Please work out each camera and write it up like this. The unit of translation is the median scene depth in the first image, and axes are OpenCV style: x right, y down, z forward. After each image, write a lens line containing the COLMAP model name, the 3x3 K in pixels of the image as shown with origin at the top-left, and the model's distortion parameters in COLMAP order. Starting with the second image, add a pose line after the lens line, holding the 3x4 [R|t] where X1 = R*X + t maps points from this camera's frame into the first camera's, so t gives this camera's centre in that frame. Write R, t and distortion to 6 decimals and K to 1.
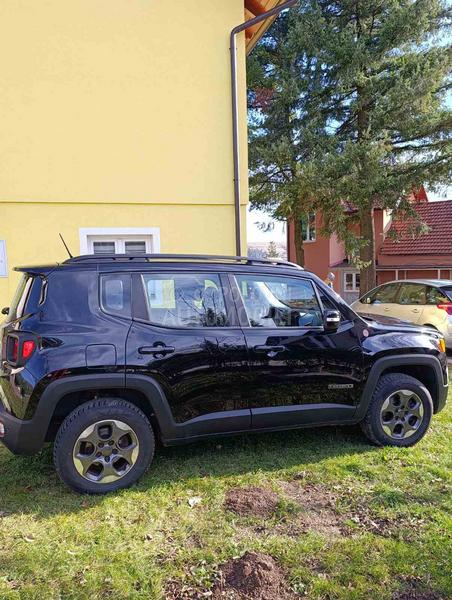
lens RADIAL K [[451.0, 0, 226.0], [0, 451.0, 290.2], [0, 0, 1]] dist [0.051480, -0.057558]
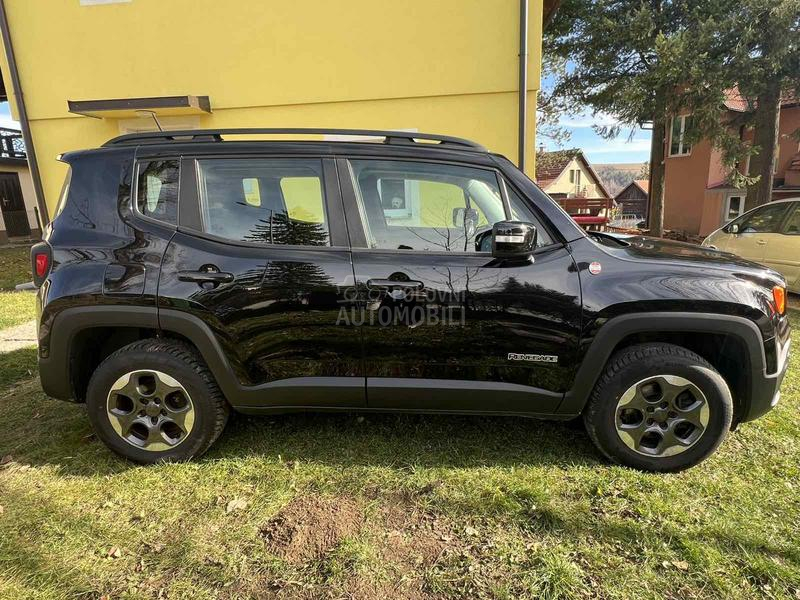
lens RADIAL K [[461.6, 0, 400.0], [0, 461.6, 300.0], [0, 0, 1]] dist [0.003818, 0.001210]
pose [[0.930797, 0.072263, -0.358322, 0.301080], [-0.010081, 0.984967, 0.172450, 0.040571], [0.365397, -0.156904, 0.917533, 0.413345]]
